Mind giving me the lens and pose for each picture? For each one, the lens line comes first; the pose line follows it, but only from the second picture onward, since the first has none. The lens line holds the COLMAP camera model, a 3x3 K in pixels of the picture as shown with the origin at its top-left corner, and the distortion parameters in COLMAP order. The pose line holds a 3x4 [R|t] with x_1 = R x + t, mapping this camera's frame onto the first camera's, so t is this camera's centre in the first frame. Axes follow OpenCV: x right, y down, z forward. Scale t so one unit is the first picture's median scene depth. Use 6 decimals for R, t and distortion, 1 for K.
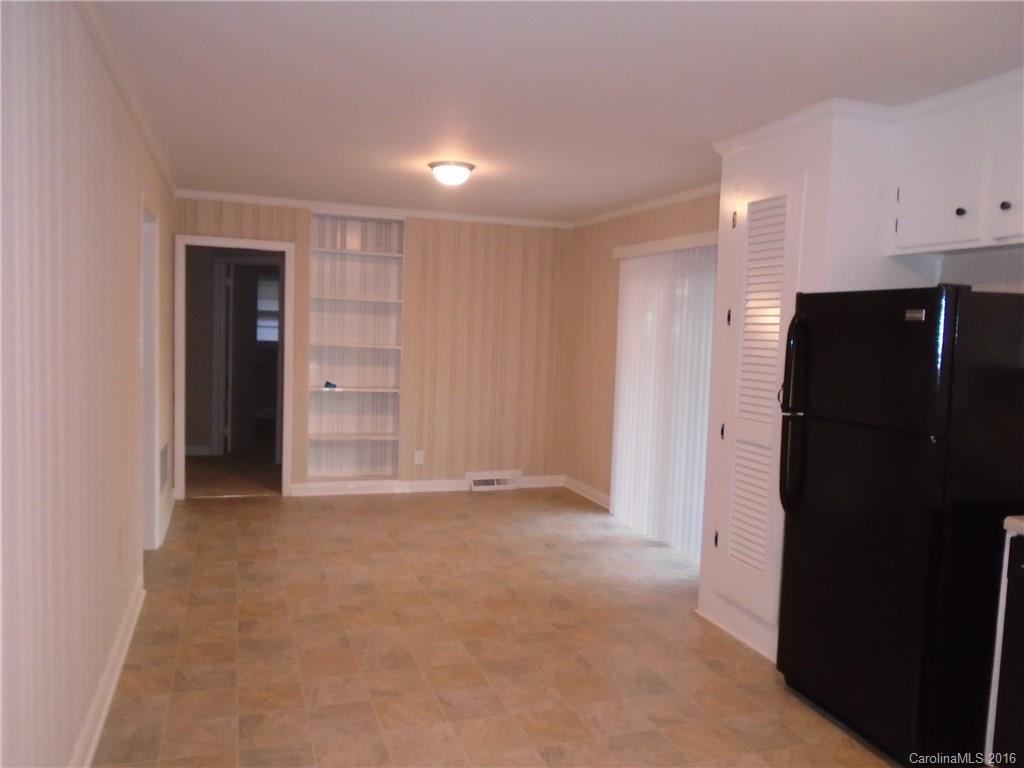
lens RADIAL K [[790.1, 0, 512.0], [0, 790.1, 384.0], [0, 0, 1]] dist [0.003422, 0.003139]
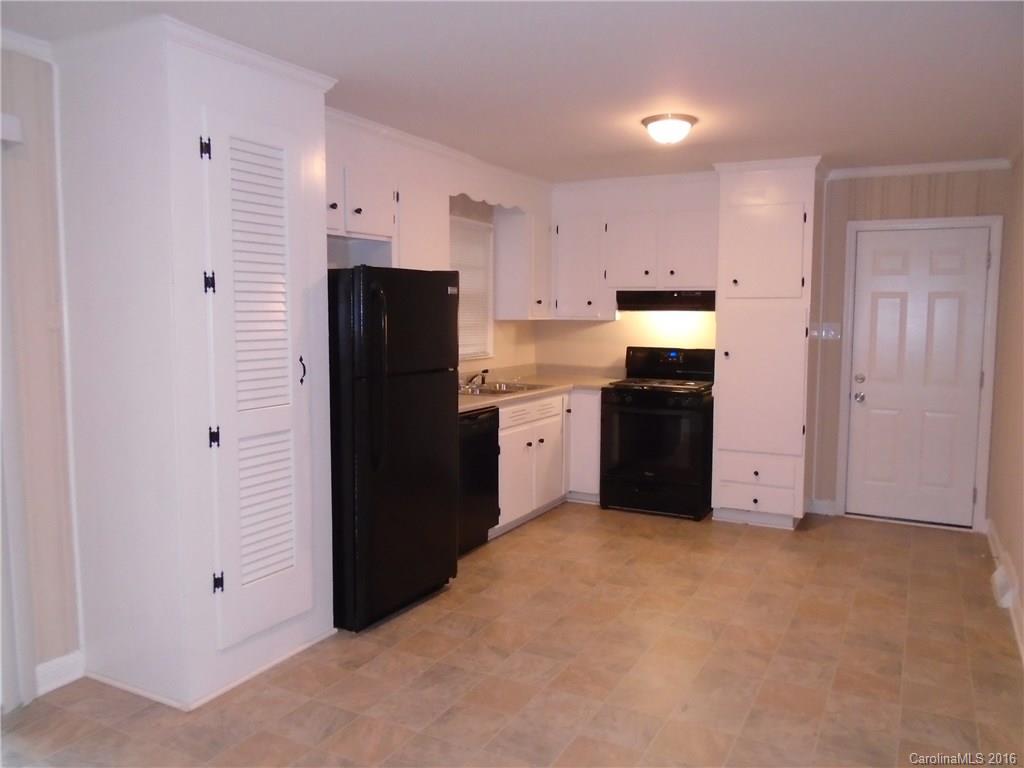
lens RADIAL K [[780.2, 0, 512.0], [0, 780.2, 384.0], [0, 0, 1]] dist [-0.013802, -0.005328]
pose [[-0.679482, -0.105423, 0.726078, -0.599750], [0.023784, 0.985938, 0.165411, -0.138746], [-0.733306, 0.129663, -0.667420, 1.724306]]
